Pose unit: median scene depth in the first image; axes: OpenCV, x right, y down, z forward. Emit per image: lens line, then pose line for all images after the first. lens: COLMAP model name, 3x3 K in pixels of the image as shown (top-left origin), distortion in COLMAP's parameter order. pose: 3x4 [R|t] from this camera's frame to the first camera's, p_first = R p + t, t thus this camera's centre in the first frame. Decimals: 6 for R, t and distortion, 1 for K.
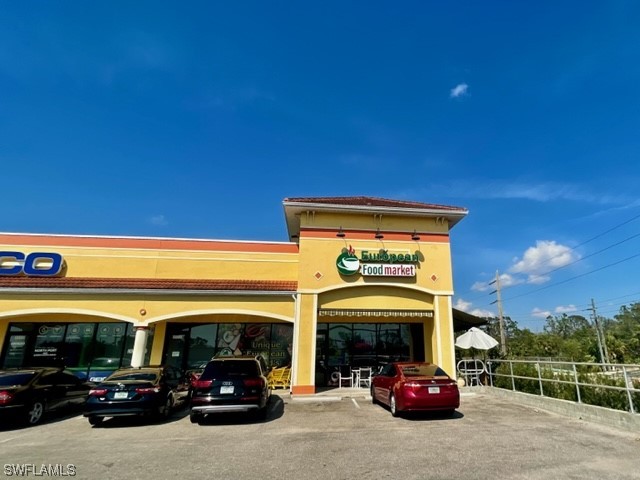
lens RADIAL K [[380.7, 0, 377.1], [0, 380.7, 240.1], [0, 0, 1]] dist [0.008034, -0.002032]
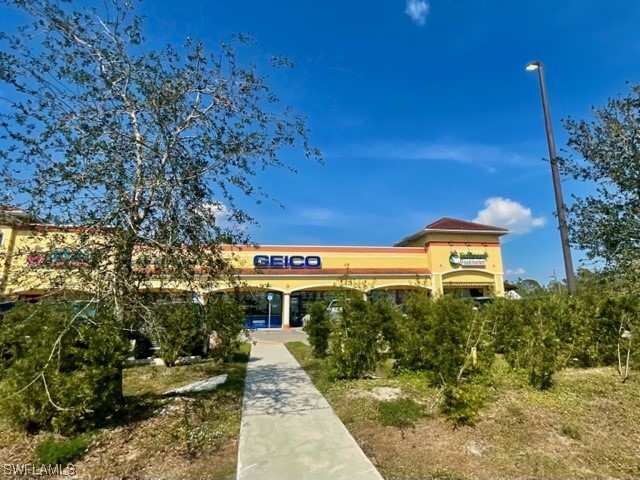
lens RADIAL K [[380.7, 0, 377.1], [0, 380.7, 240.1], [0, 0, 1]] dist [0.008034, -0.002032]
pose [[0.994474, -0.000891, 0.104984, -0.687666], [-0.008874, 0.995672, 0.092514, -0.219882], [-0.104612, -0.092934, 0.990161, -0.924020]]
